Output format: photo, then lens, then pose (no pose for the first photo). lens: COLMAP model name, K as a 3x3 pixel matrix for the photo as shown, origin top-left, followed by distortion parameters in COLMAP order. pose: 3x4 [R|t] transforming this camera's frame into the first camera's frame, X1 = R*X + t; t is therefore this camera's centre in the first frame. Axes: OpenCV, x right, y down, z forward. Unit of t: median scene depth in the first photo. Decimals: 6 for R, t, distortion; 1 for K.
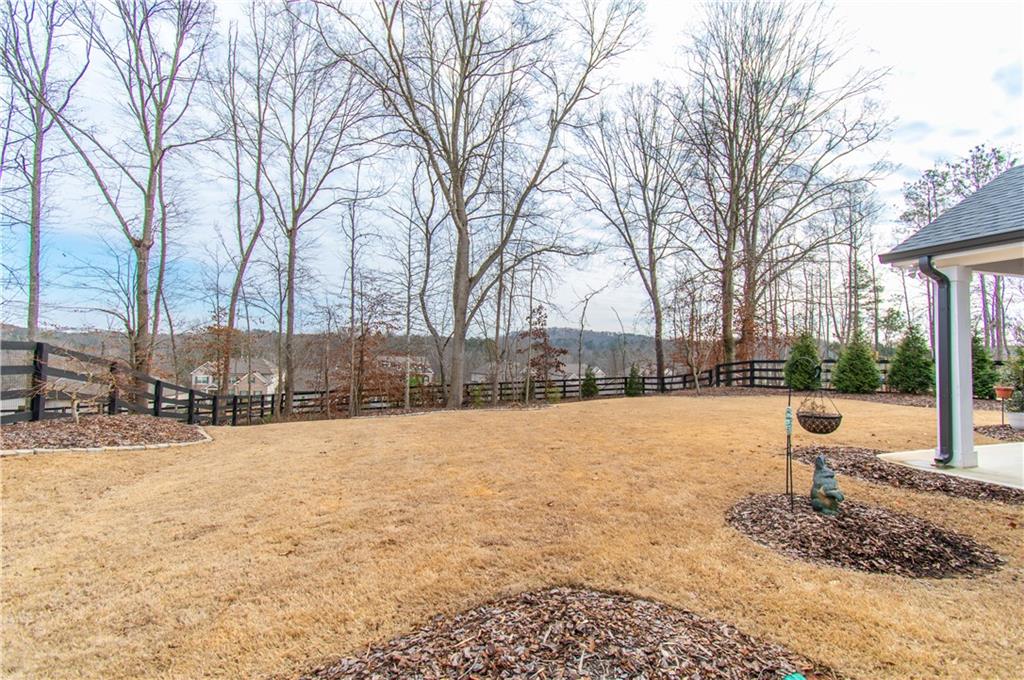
lens RADIAL K [[449.5, 0, 518.0], [0, 449.5, 331.6], [0, 0, 1]] dist [-0.000285, -0.000460]
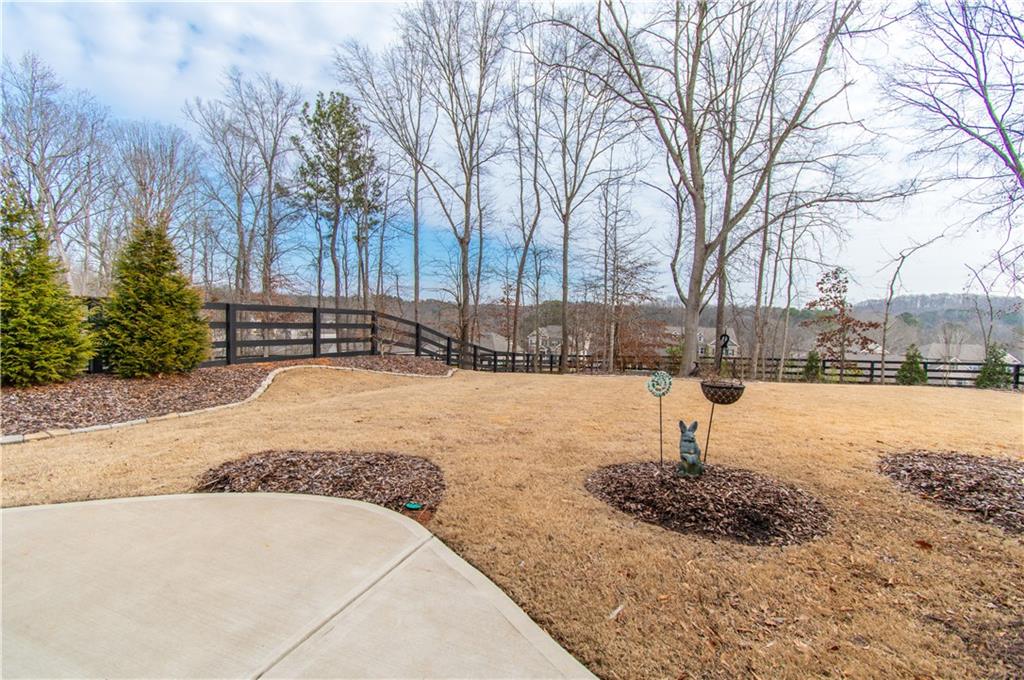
lens RADIAL K [[449.5, 0, 517.5], [0, 449.5, 338.4], [0, 0, 1]] dist [-0.000285, -0.000460]
pose [[0.780747, 0.039854, -0.623575, 0.202151], [0.010260, 0.997012, 0.076568, 0.001402], [0.624763, -0.066178, 0.778005, -0.003950]]
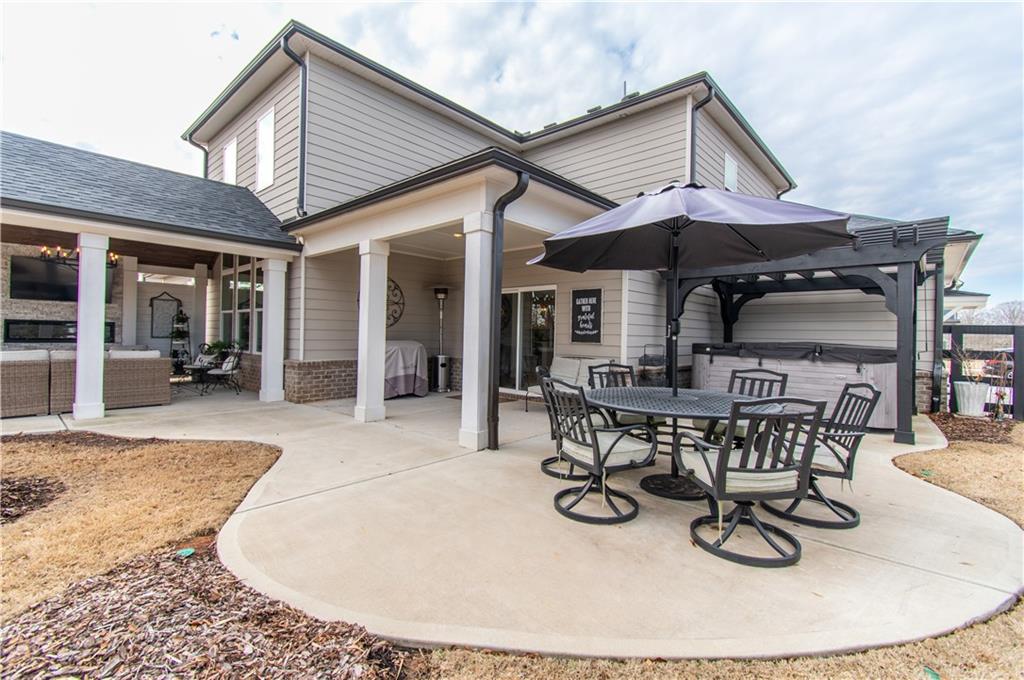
lens RADIAL K [[449.5, 0, 510.9], [0, 449.5, 335.3], [0, 0, 1]] dist [-0.000285, -0.000460]
pose [[-0.499749, -0.020919, 0.865918, -0.105727], [-0.064179, 0.997855, -0.012934, 0.009275], [-0.863789, -0.062038, -0.500019, 0.091558]]
